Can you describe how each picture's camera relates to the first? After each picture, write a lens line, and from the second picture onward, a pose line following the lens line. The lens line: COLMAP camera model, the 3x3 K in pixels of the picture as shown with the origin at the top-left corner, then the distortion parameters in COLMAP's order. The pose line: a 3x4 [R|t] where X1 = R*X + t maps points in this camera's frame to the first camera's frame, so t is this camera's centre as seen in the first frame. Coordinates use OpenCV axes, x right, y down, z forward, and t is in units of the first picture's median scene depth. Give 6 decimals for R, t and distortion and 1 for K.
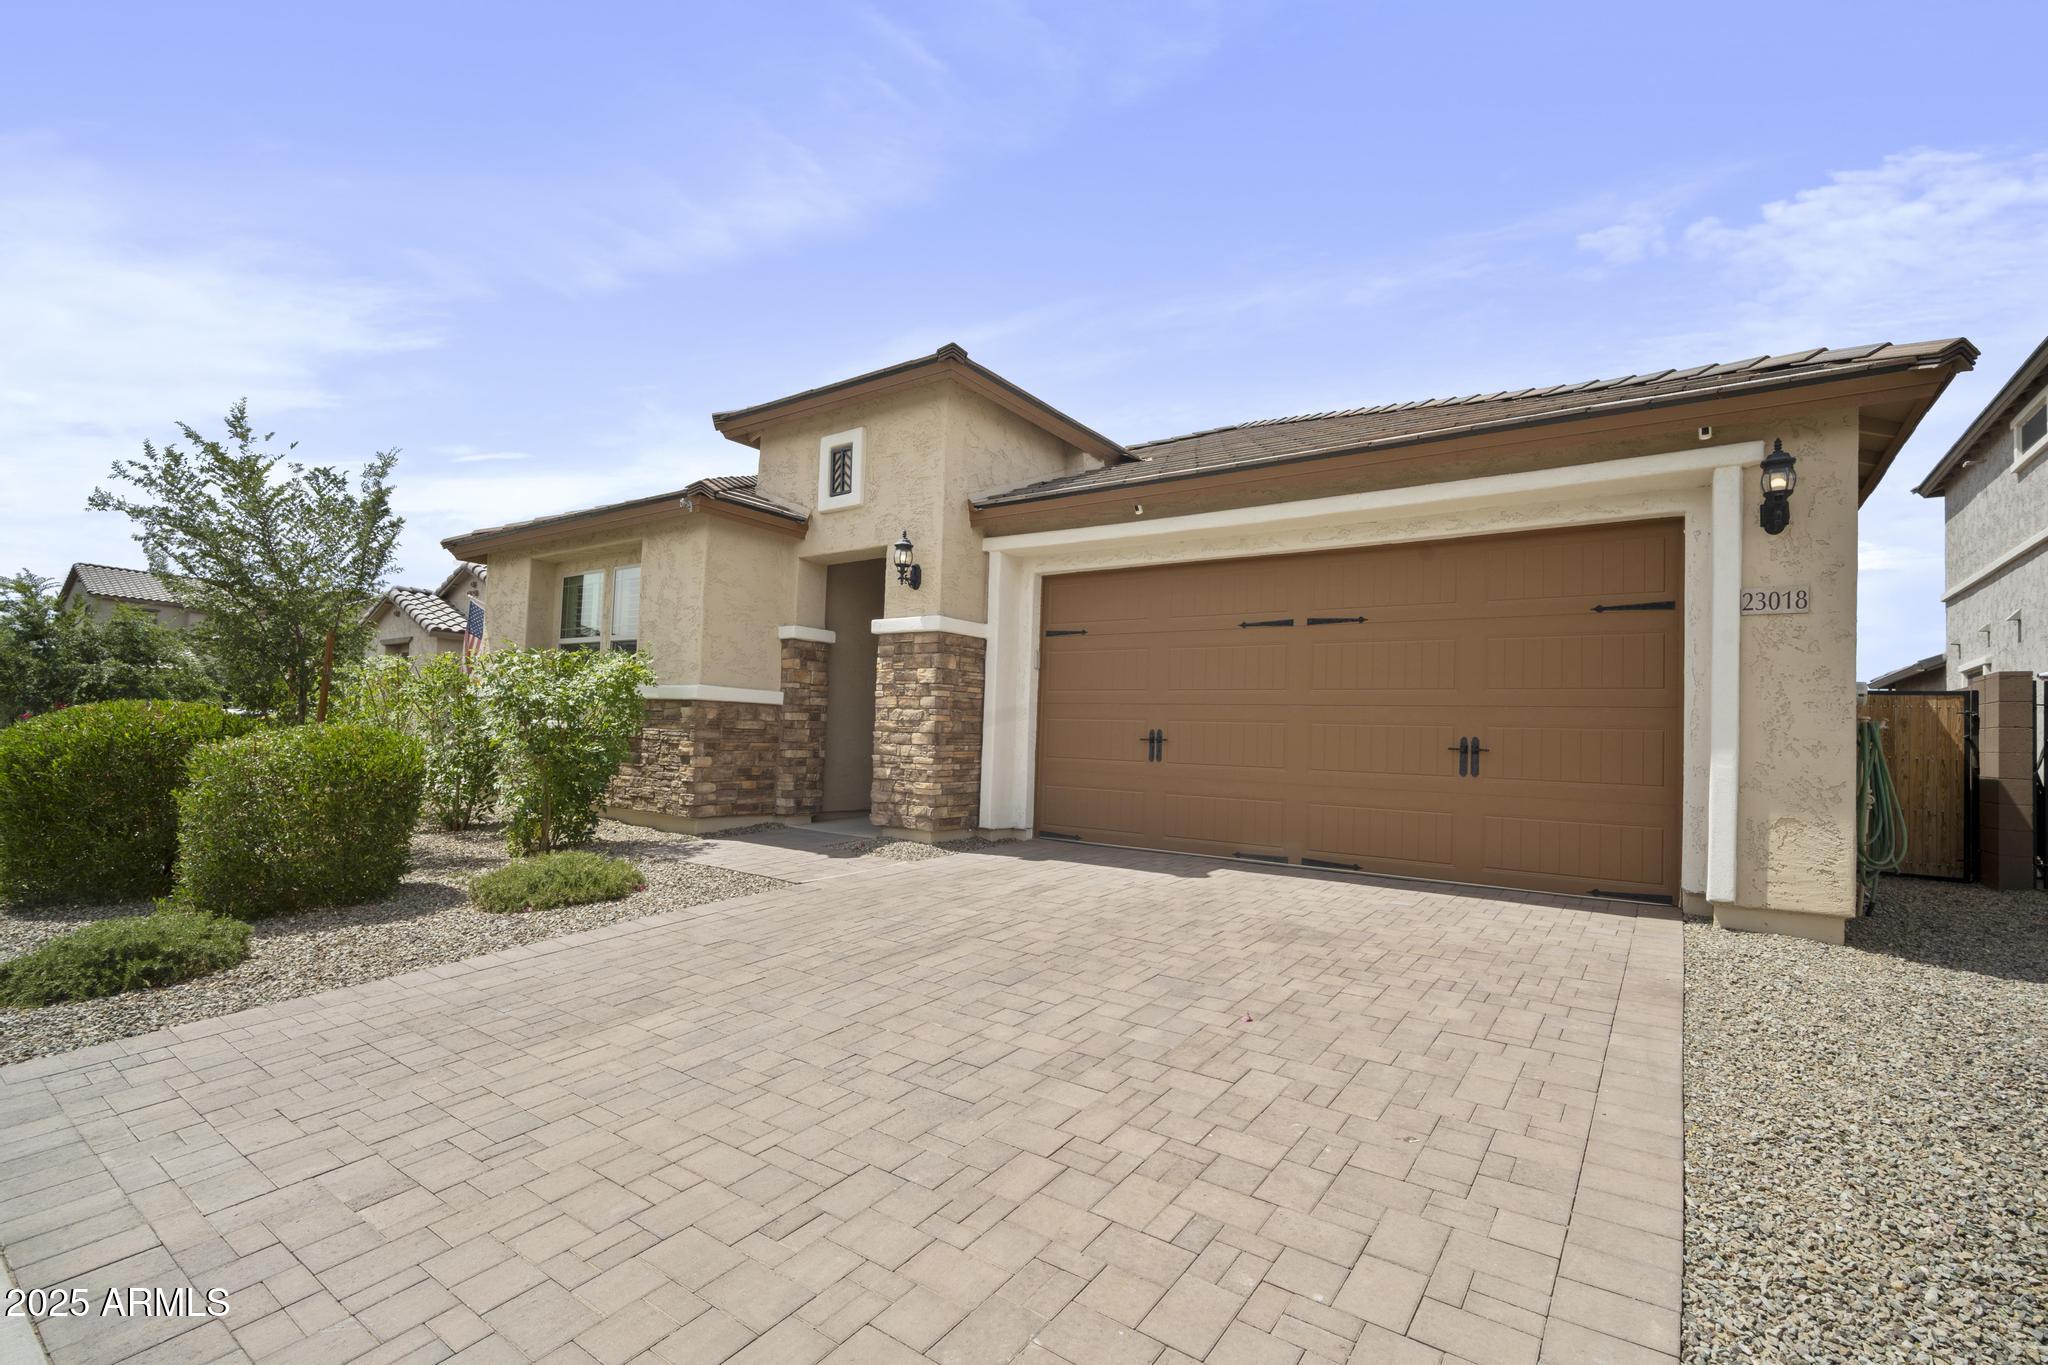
lens RADIAL K [[924.7, 0, 1031.3], [0, 924.7, 685.2], [0, 0, 1]] dist [-0.010156, 0.001352]
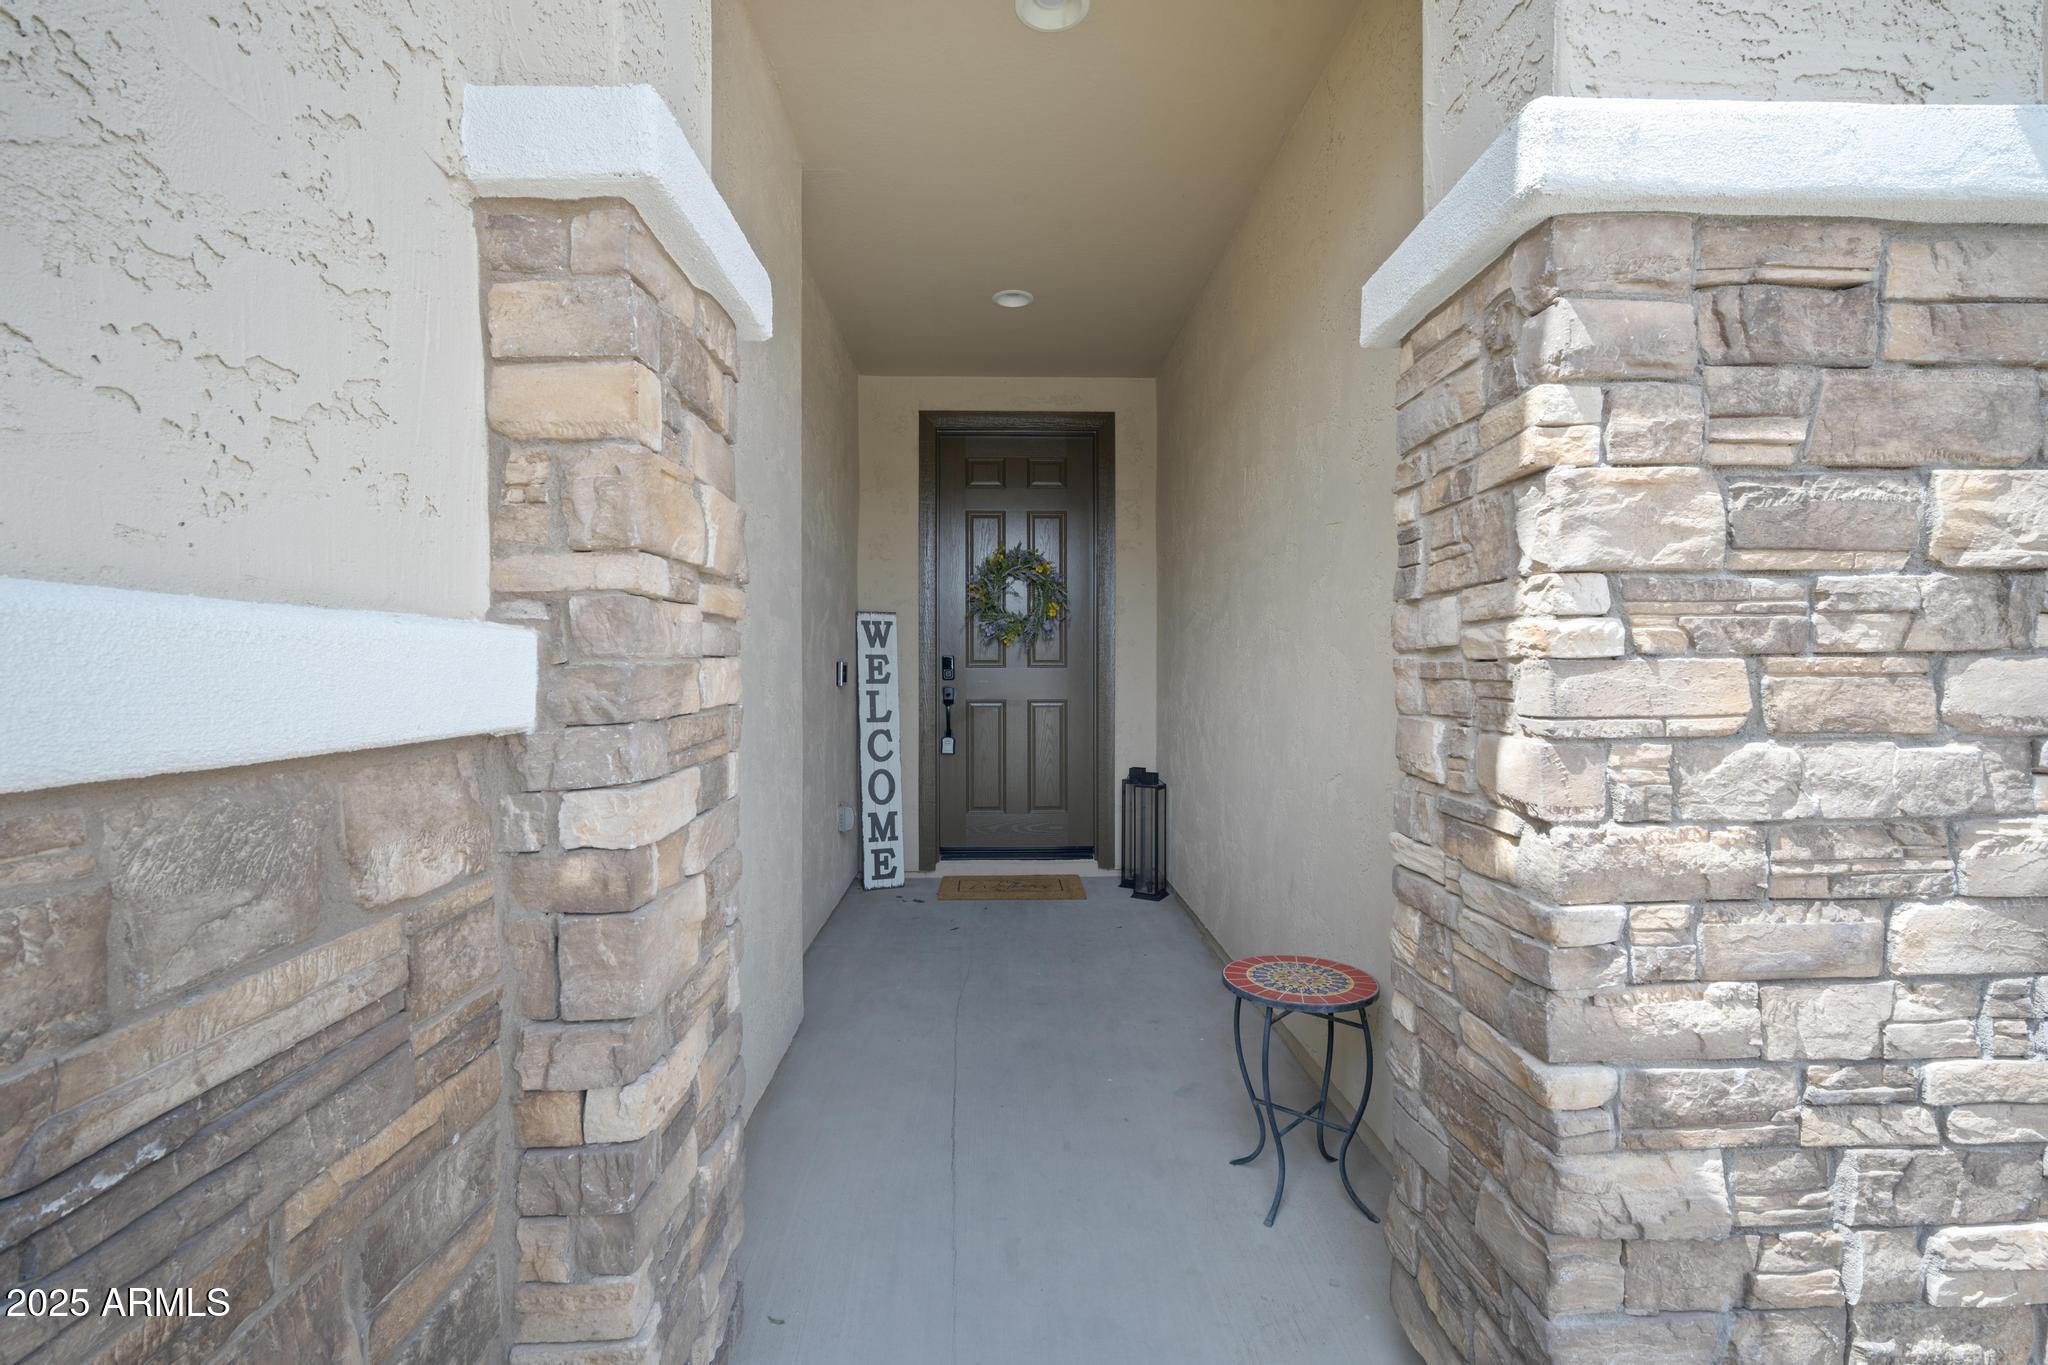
lens RADIAL K [[899.5, 0, 1019.5], [0, 899.5, 668.6], [0, 0, 1]] dist [-0.015866, 0.004670]
pose [[0.790521, -0.036344, 0.611356, -0.320759], [-0.006205, 0.997711, 0.067335, 0.005219], [-0.612404, -0.057023, 0.788486, 0.957684]]
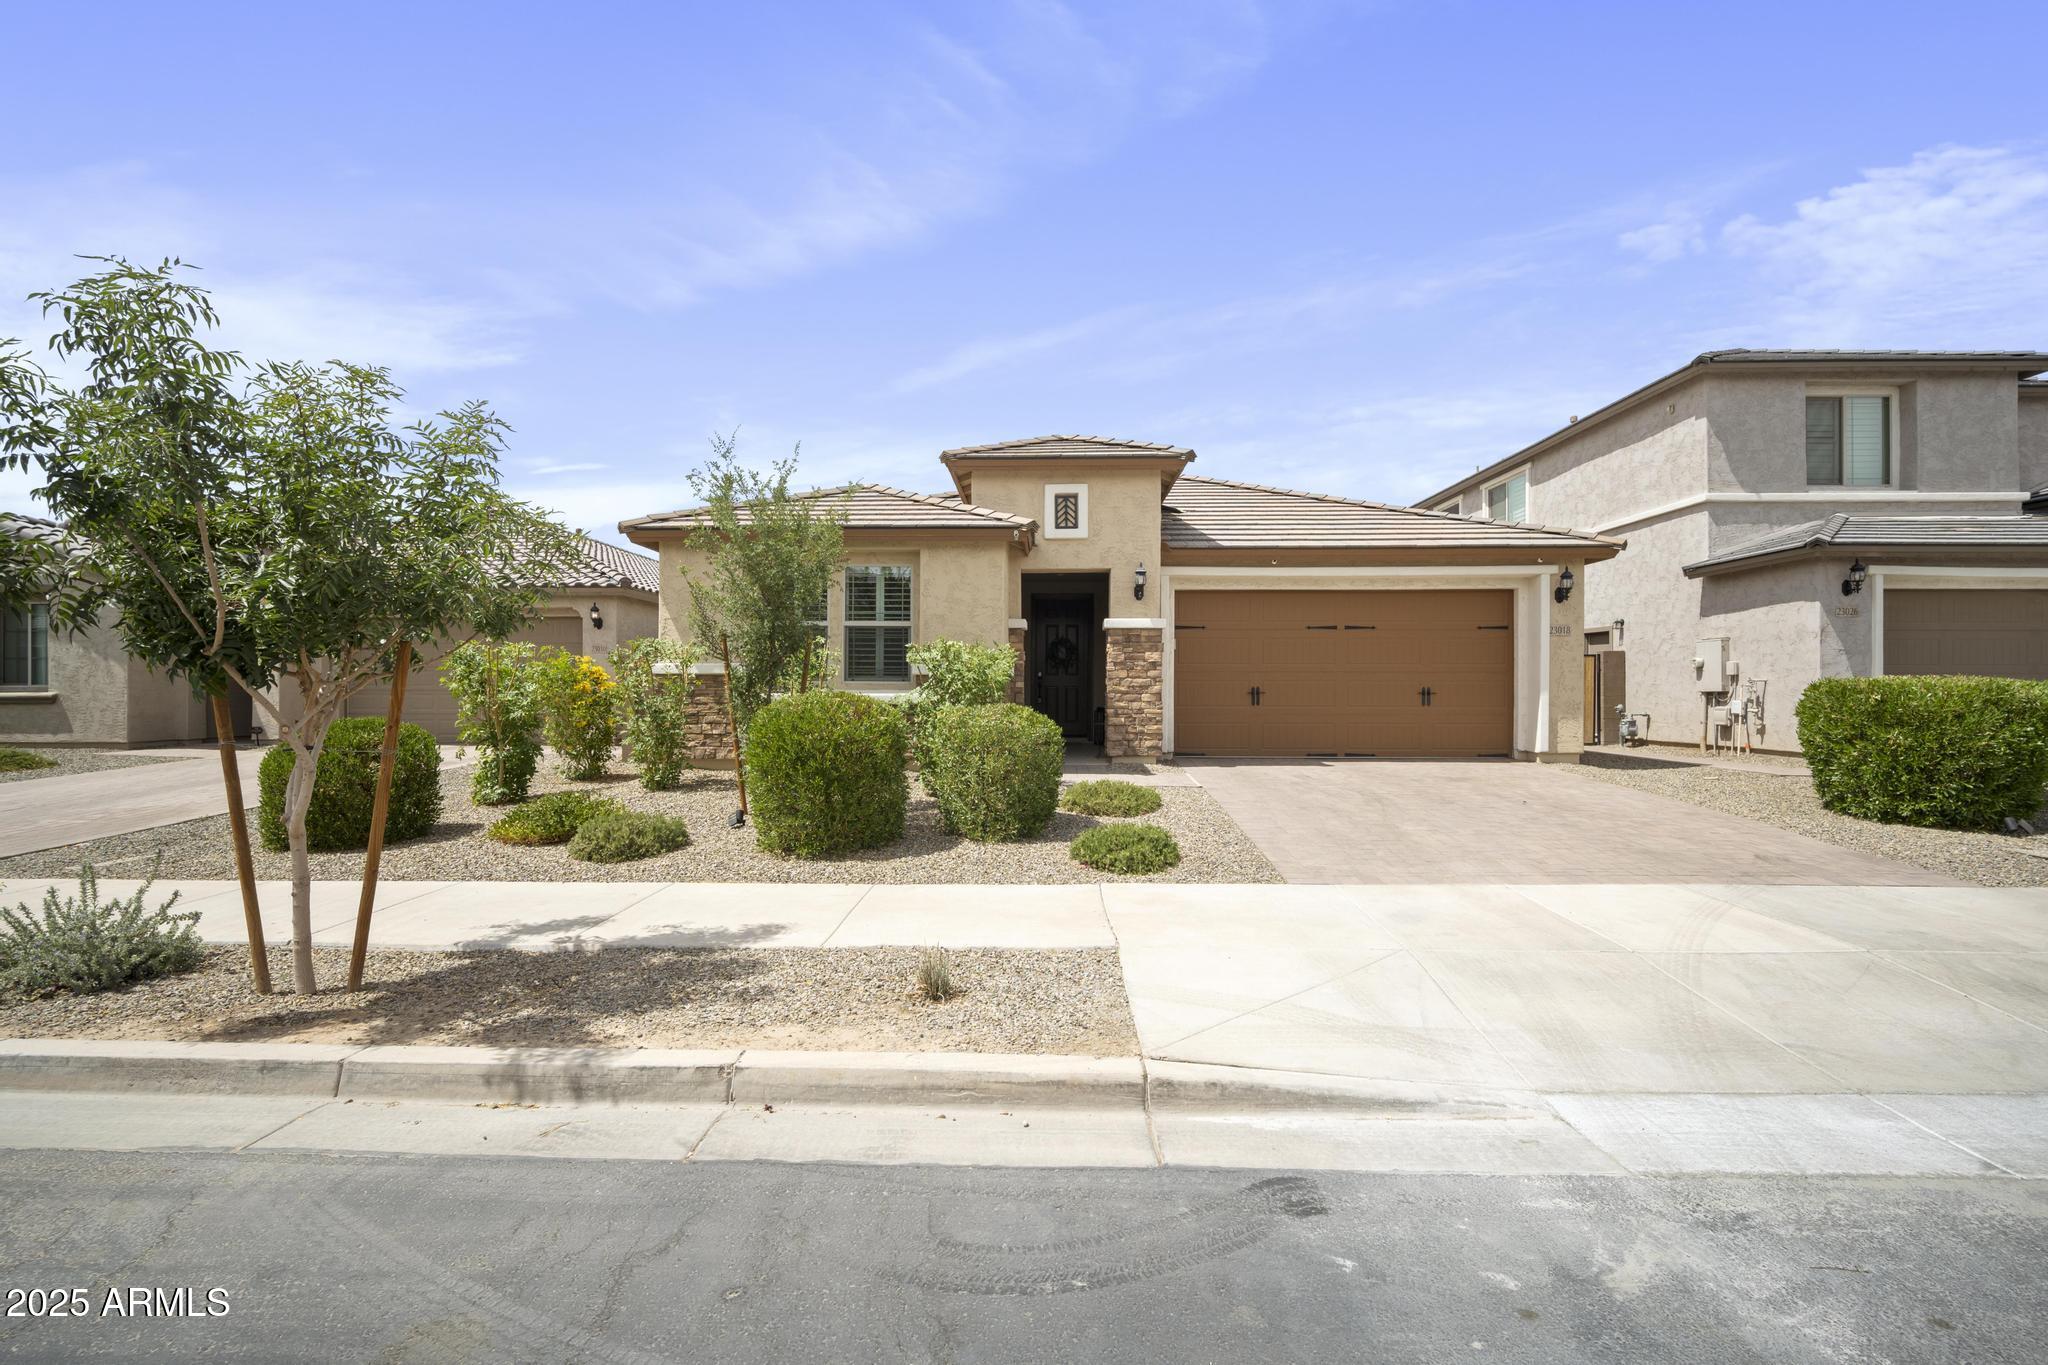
lens RADIAL K [[899.5, 0, 1019.5], [0, 899.5, 668.6], [0, 0, 1]] dist [-0.015866, 0.004670]
pose [[0.829651, -0.020442, 0.557909, -1.113401], [-0.005737, 0.998964, 0.045134, -0.056045], [-0.558253, -0.040646, 0.828674, -0.124844]]
